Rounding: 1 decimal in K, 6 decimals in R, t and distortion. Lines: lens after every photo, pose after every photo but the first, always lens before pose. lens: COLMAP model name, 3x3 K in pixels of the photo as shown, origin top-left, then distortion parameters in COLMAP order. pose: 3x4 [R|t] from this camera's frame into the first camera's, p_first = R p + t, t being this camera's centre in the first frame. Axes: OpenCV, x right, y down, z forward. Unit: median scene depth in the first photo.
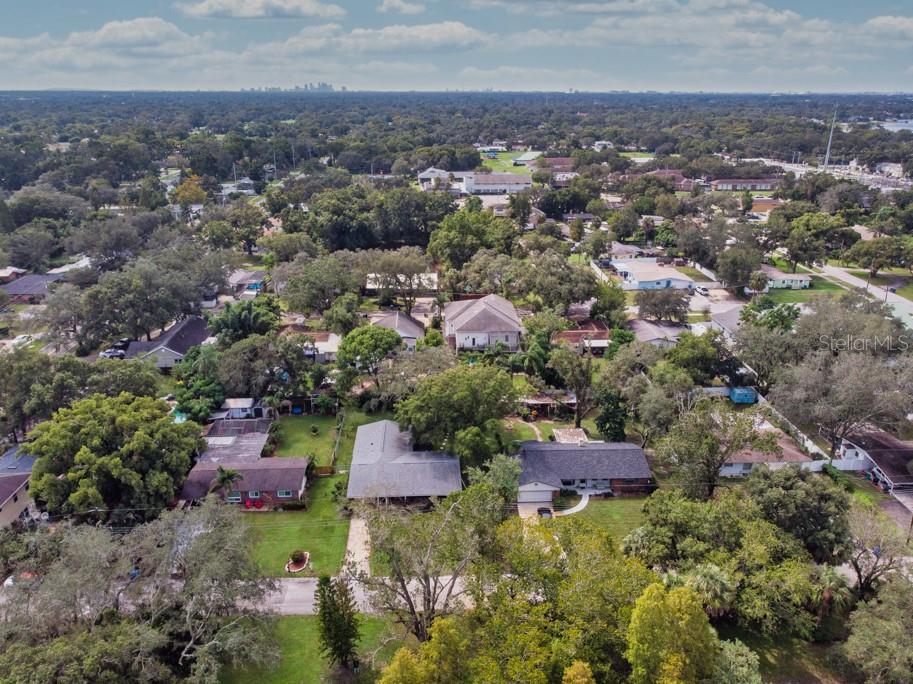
lens RADIAL K [[686.9, 0, 458.4], [0, 686.9, 332.9], [0, 0, 1]] dist [-0.009219, 0.001313]
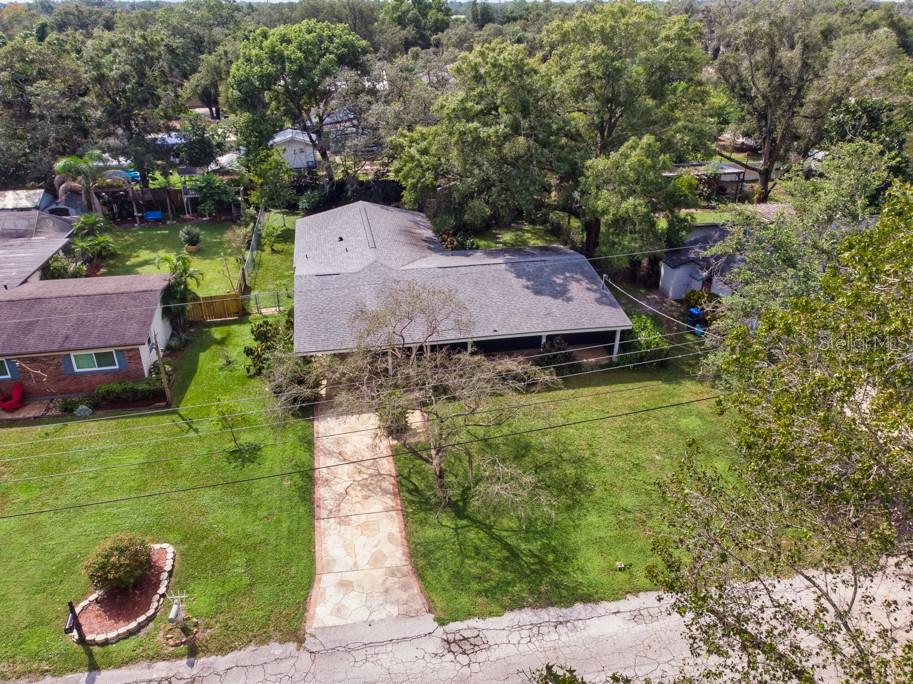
lens RADIAL K [[686.9, 0, 452.2], [0, 686.9, 342.7], [0, 0, 1]] dist [-0.009219, 0.001313]
pose [[0.990977, -0.062647, 0.118487, -0.057694], [0.049123, 0.992288, 0.113807, 0.091354], [-0.124703, -0.106960, 0.986412, 0.306878]]
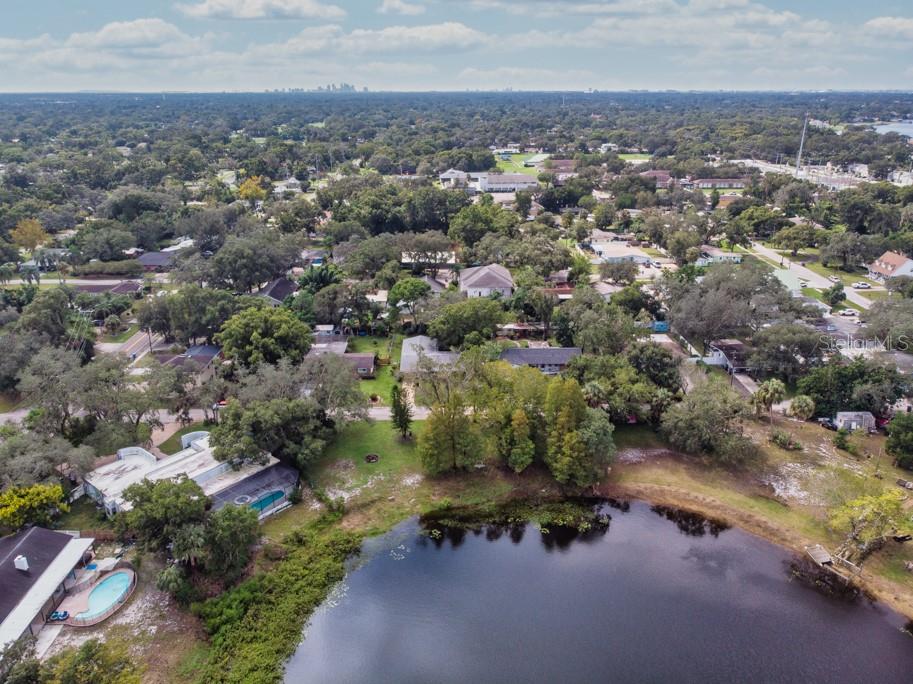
lens RADIAL K [[686.9, 0, 460.8], [0, 686.9, 351.5], [0, 0, 1]] dist [-0.009219, 0.001313]
pose [[0.999684, 0.004294, -0.024772, 0.012645], [-0.003633, 0.999638, 0.026670, 0.065993], [0.024877, -0.026571, 0.999337, -0.304152]]
